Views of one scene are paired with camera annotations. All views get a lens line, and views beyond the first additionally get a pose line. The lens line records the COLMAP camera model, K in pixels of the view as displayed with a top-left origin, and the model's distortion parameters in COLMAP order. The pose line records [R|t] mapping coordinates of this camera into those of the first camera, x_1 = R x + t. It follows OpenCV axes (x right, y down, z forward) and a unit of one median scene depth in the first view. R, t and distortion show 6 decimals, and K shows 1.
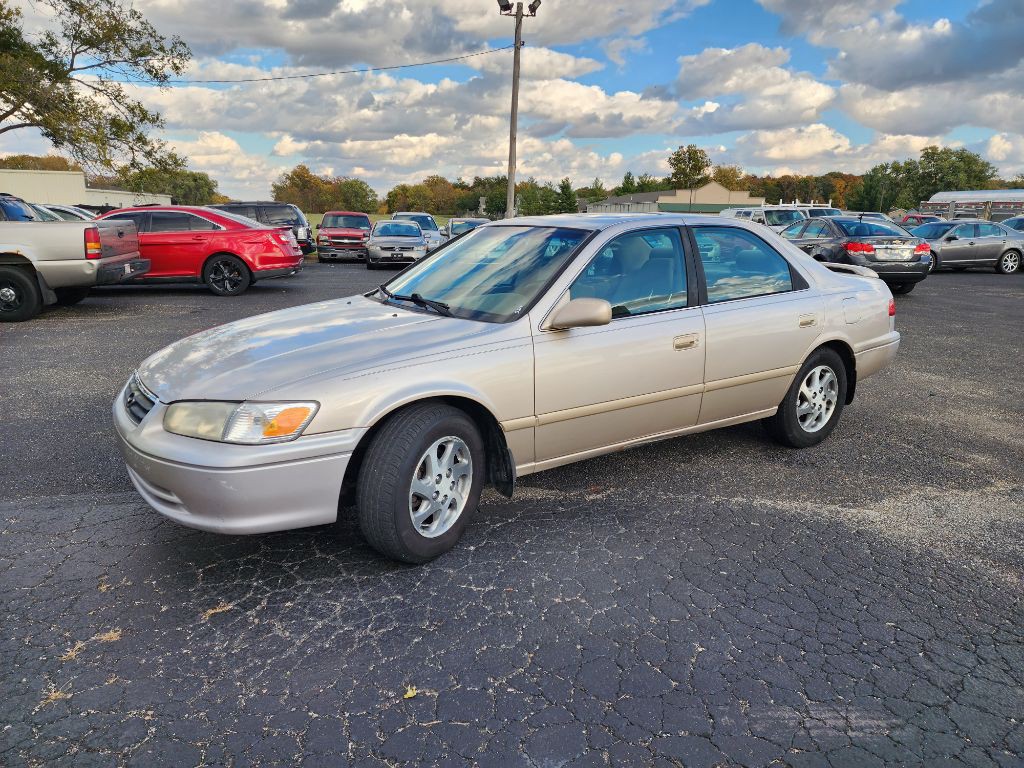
lens RADIAL K [[688.8, 0, 523.7], [0, 688.8, 389.6], [0, 0, 1]] dist [0.086656, -0.077800]
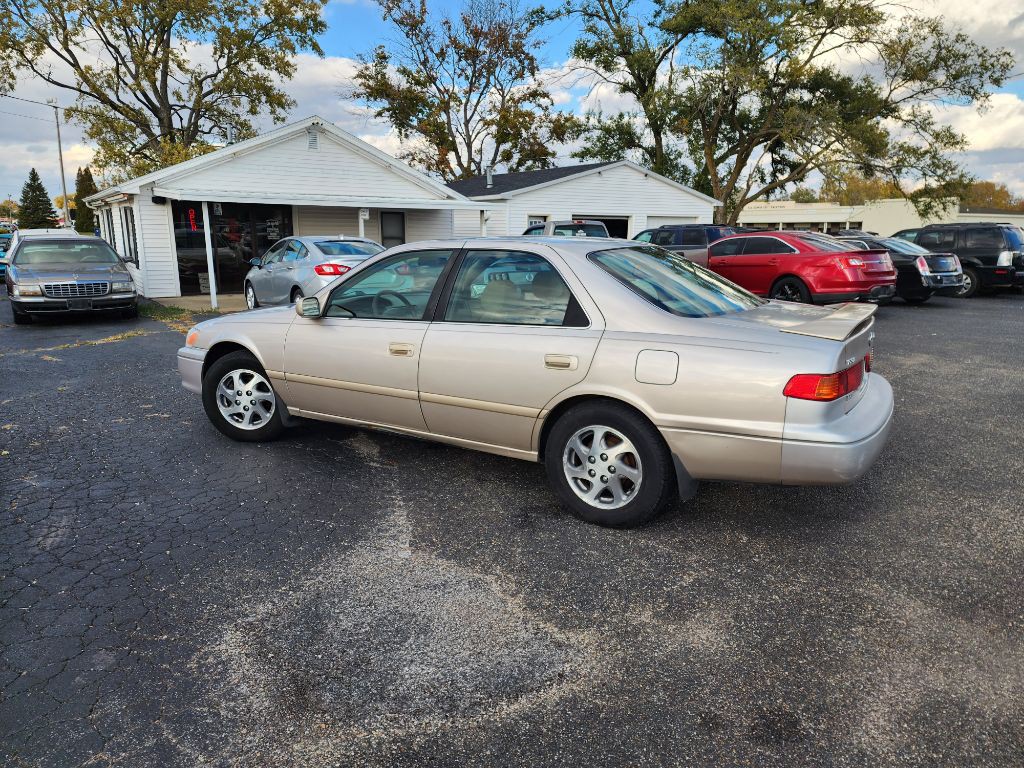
lens RADIAL K [[688.8, 0, 523.7], [0, 688.8, 389.6], [0, 0, 1]] dist [0.086656, -0.077800]
pose [[0.355581, 0.186363, -0.915877, 0.438579], [-0.215821, 0.969808, 0.113547, -0.057396], [0.909386, 0.157291, 0.385066, 0.249161]]
